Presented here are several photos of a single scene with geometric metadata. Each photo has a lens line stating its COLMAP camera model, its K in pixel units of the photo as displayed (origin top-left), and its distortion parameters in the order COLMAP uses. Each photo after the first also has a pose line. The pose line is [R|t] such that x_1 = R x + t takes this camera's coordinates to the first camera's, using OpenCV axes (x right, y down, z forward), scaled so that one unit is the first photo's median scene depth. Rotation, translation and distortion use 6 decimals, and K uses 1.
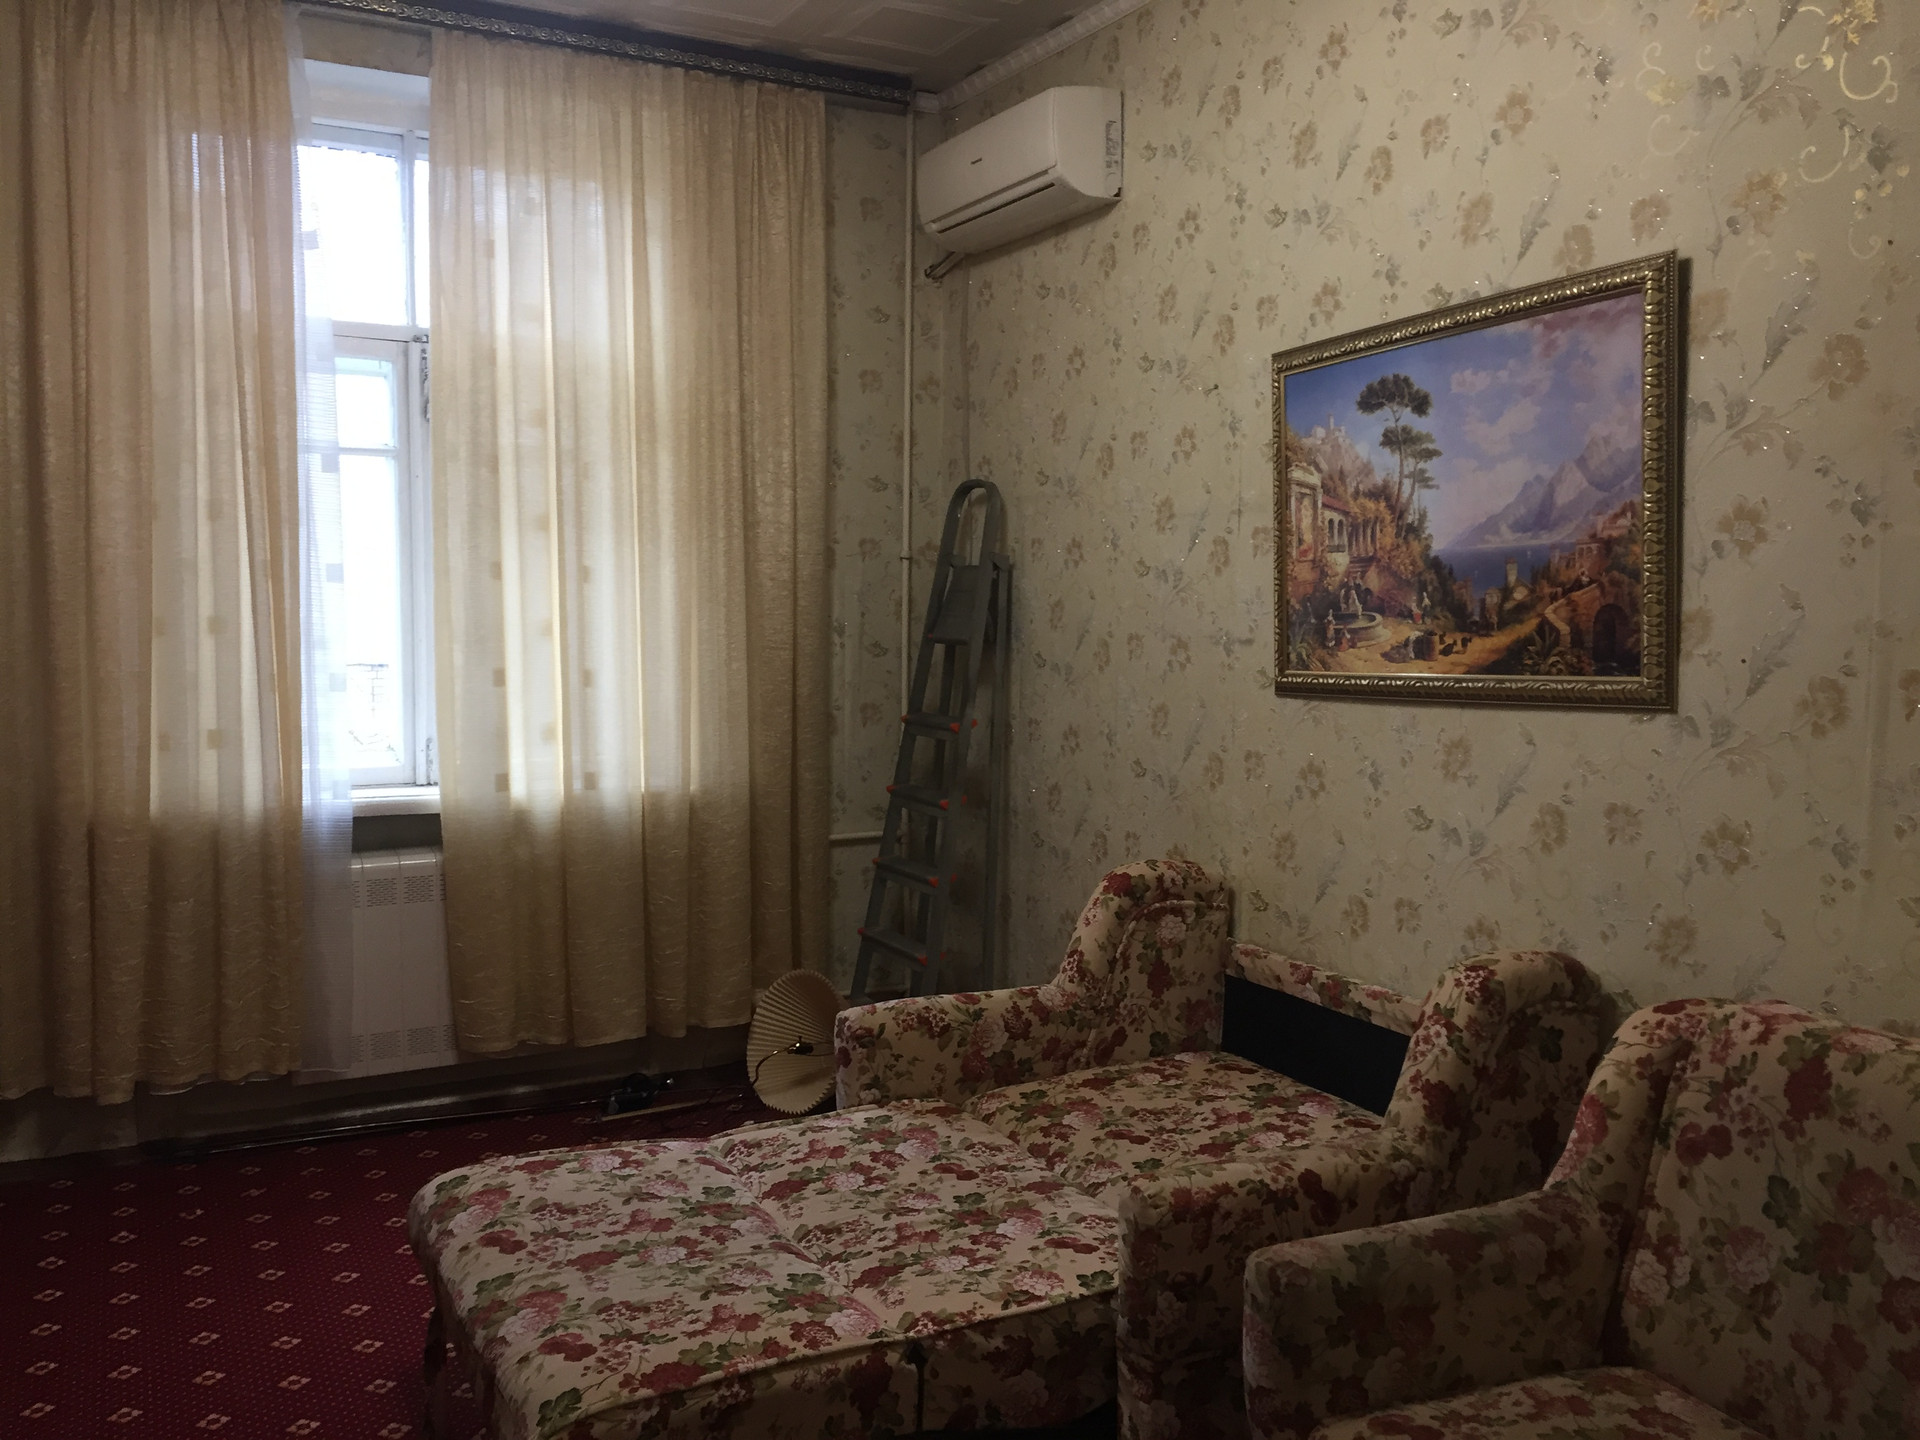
lens RADIAL K [[1601.4, 0, 973.6], [0, 1601.4, 713.5], [0, 0, 1]] dist [0.065899, -0.099415]
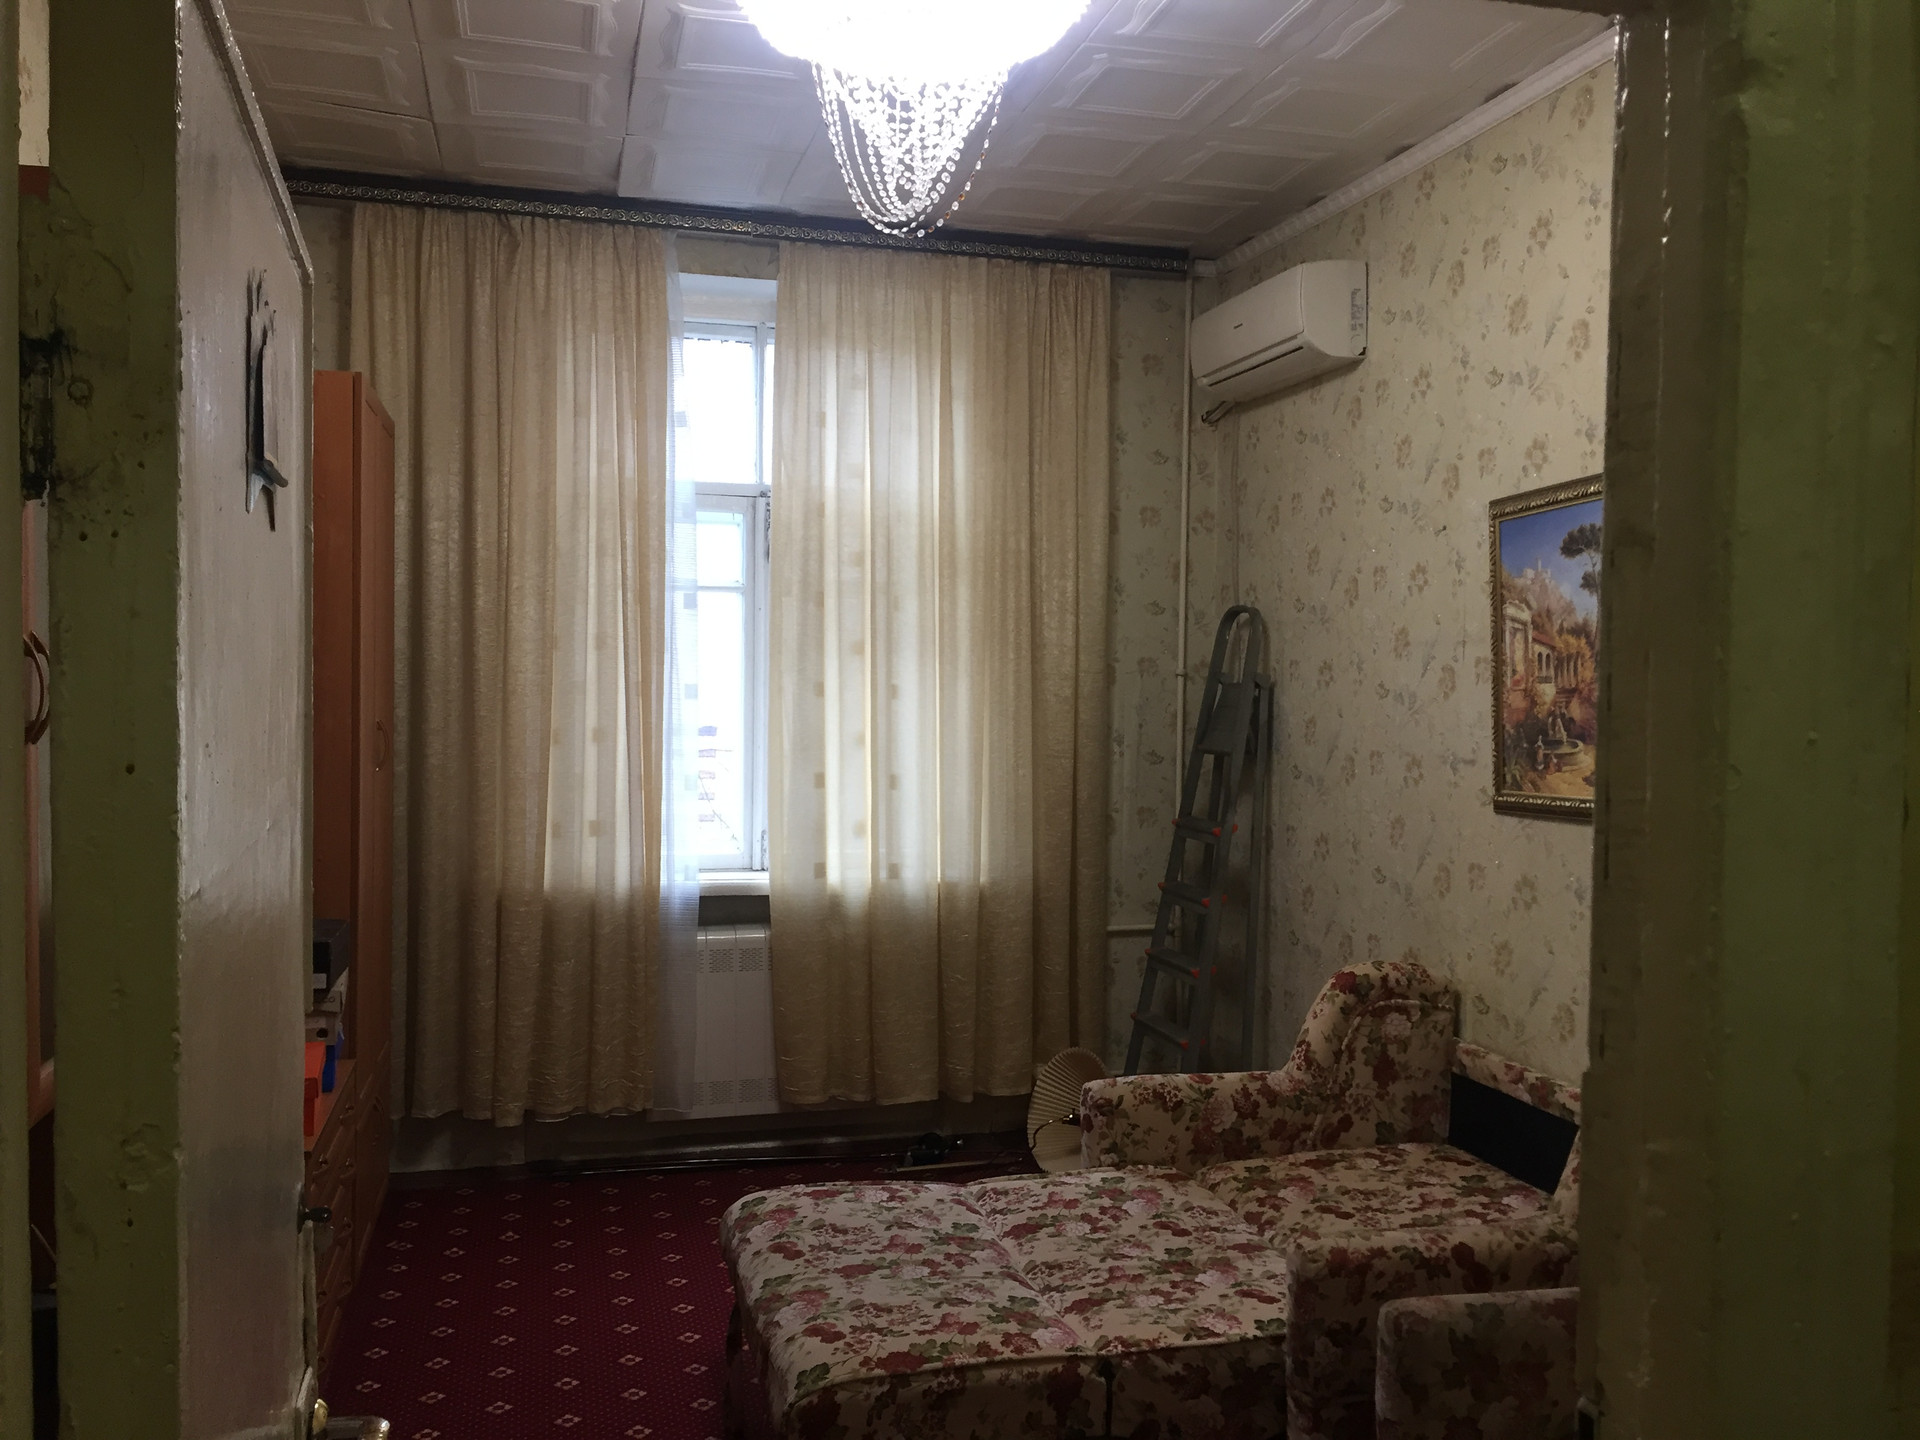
lens RADIAL K [[1601.4, 0, 973.6], [0, 1601.4, 713.5], [0, 0, 1]] dist [0.065899, -0.099415]
pose [[0.975738, 0.007472, -0.218812, 0.090219], [-0.019239, 0.998477, -0.051698, -0.016539], [0.218092, 0.054653, 0.974397, -0.149686]]
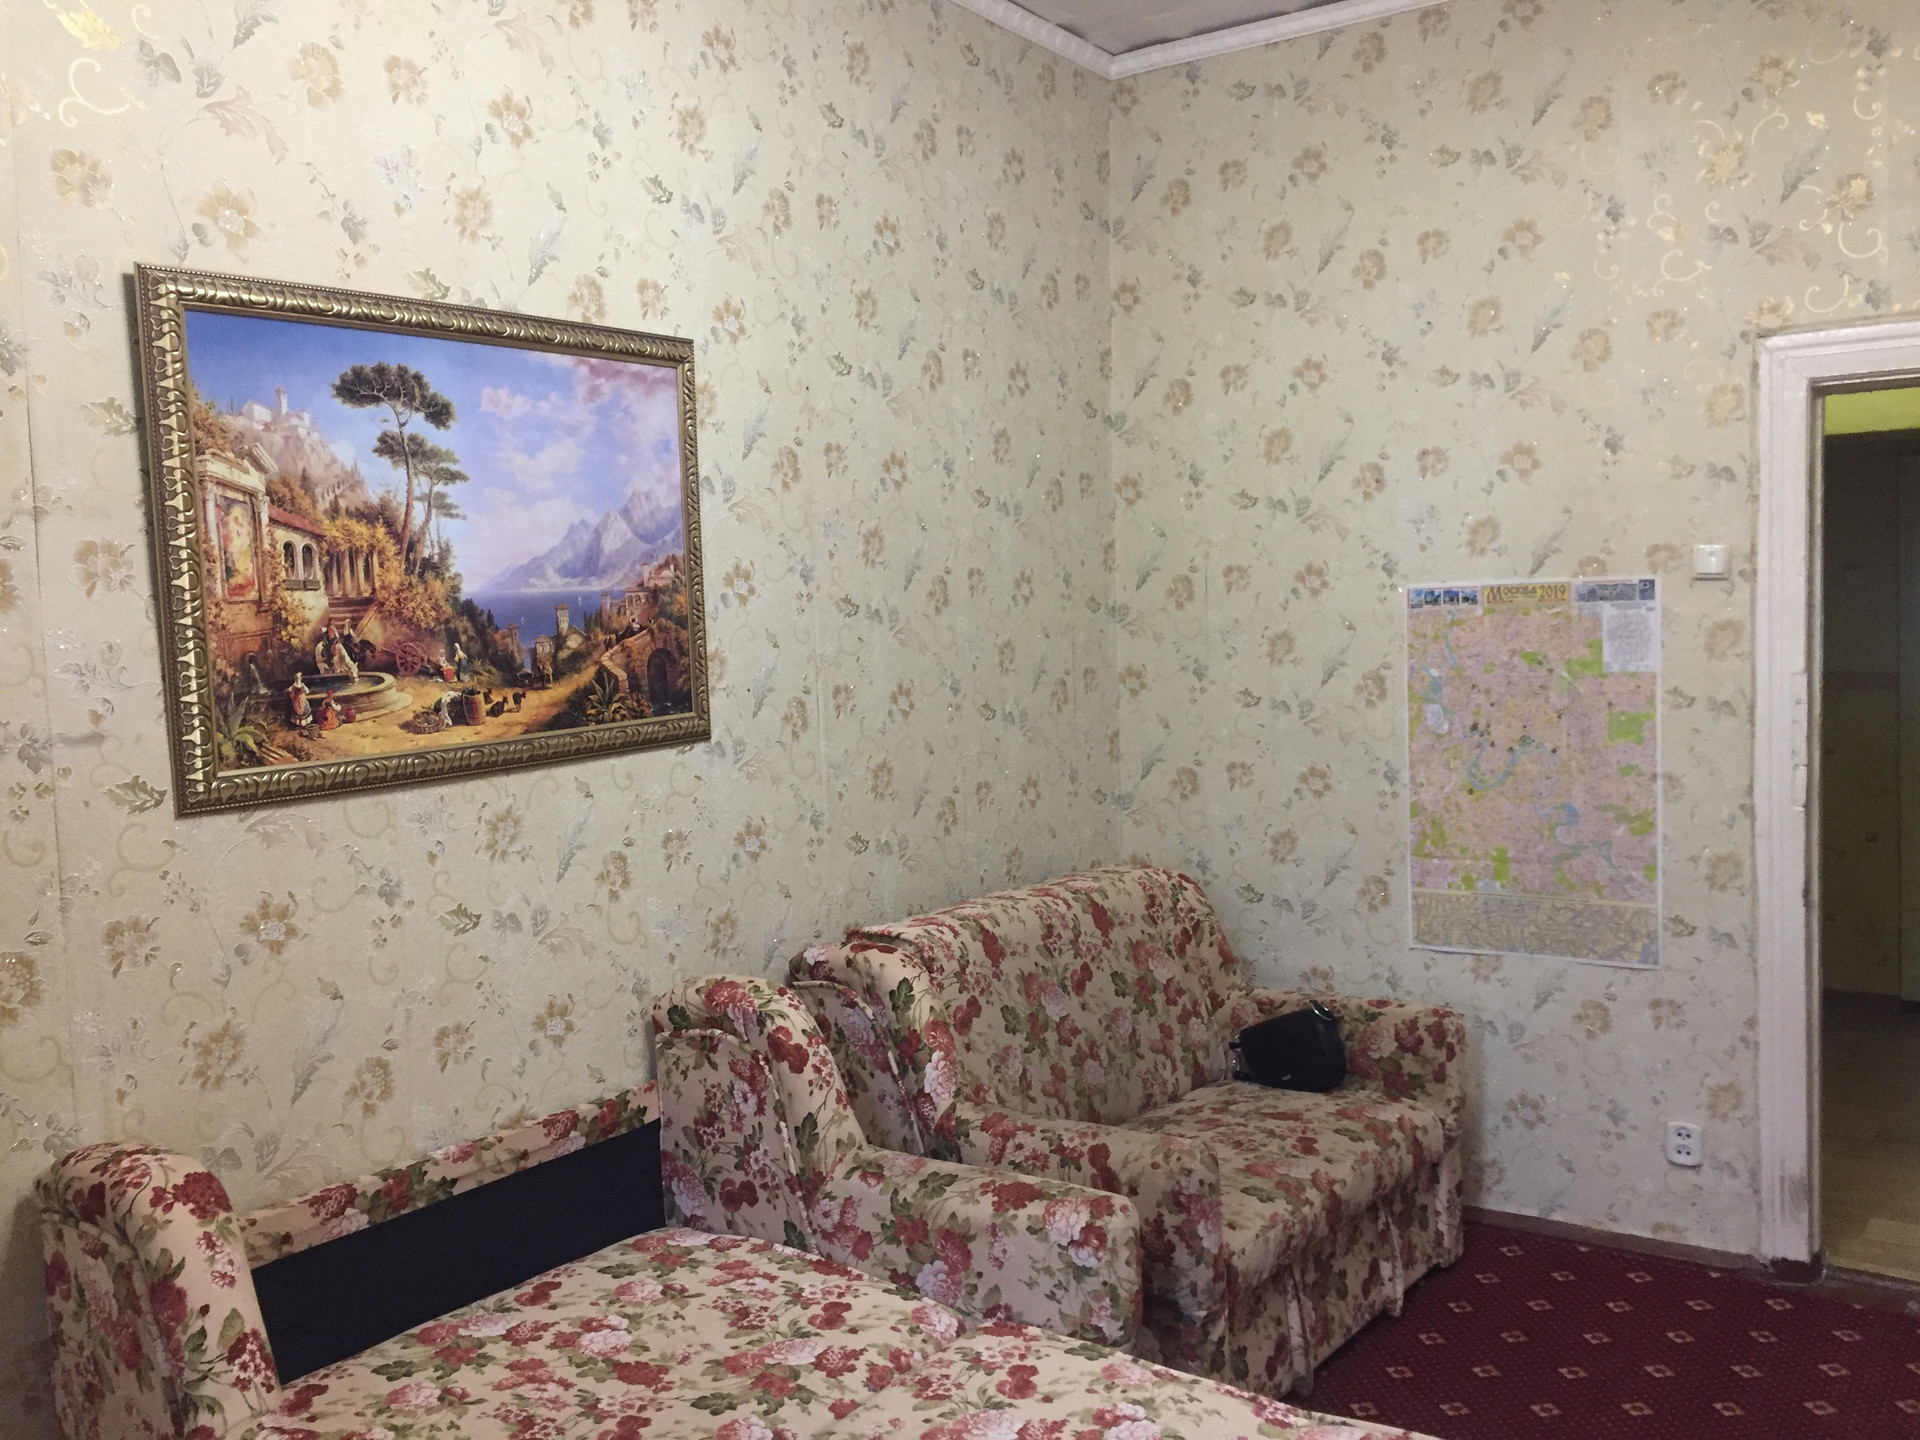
lens RADIAL K [[1601.4, 0, 973.6], [0, 1601.4, 713.5], [0, 0, 1]] dist [0.065899, -0.099415]
pose [[-0.451107, -0.041314, 0.891513, -0.551612], [0.090465, 0.991666, 0.091731, -0.087812], [-0.887873, 0.122031, -0.443610, 1.090340]]
